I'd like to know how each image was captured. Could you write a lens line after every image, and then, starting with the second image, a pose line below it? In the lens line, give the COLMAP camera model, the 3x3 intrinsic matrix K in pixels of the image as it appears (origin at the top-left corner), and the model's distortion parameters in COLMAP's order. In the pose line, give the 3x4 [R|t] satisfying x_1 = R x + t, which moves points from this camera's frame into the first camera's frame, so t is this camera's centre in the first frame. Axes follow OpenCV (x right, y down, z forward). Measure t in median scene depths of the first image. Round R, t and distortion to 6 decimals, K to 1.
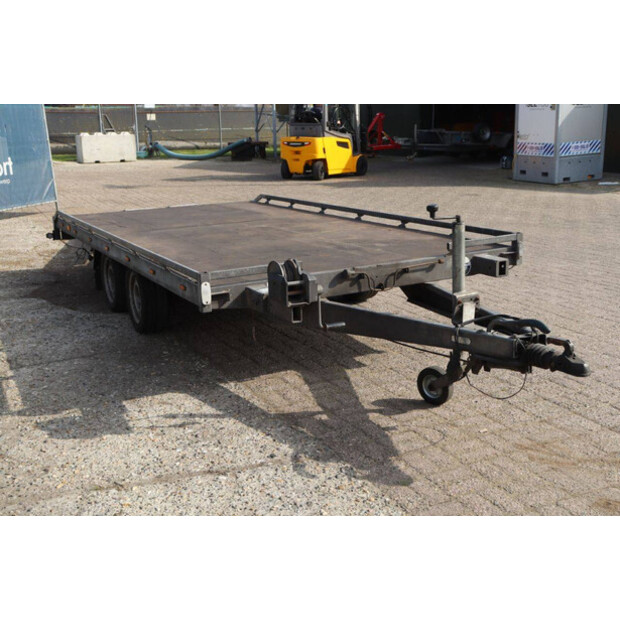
lens RADIAL K [[777.4, 0, 310.0], [0, 777.4, 310.0], [0, 0, 1]] dist [0.019196, 0.055216]
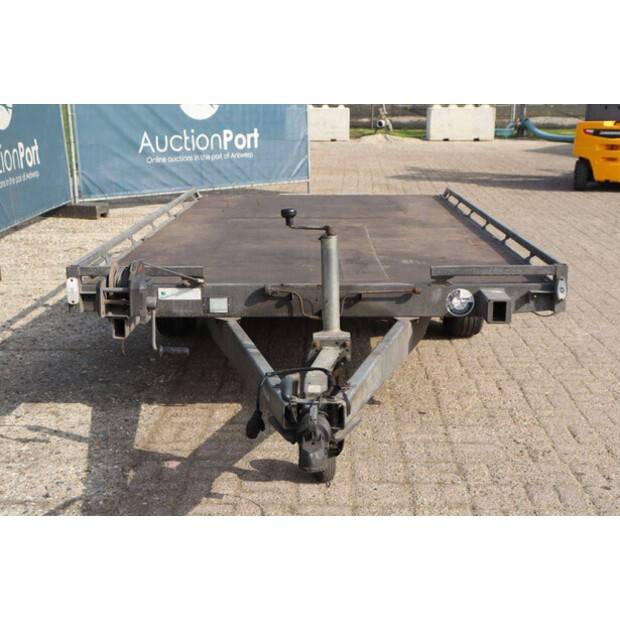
lens RADIAL K [[942.9, 0, 310.0], [0, 942.9, 310.0], [0, 0, 1]] dist [0.110618, 0.059341]
pose [[0.882453, 0.131508, -0.451644, 0.489940], [-0.137318, 0.990324, 0.020058, -0.049807], [0.449911, 0.044319, 0.891973, 0.173762]]
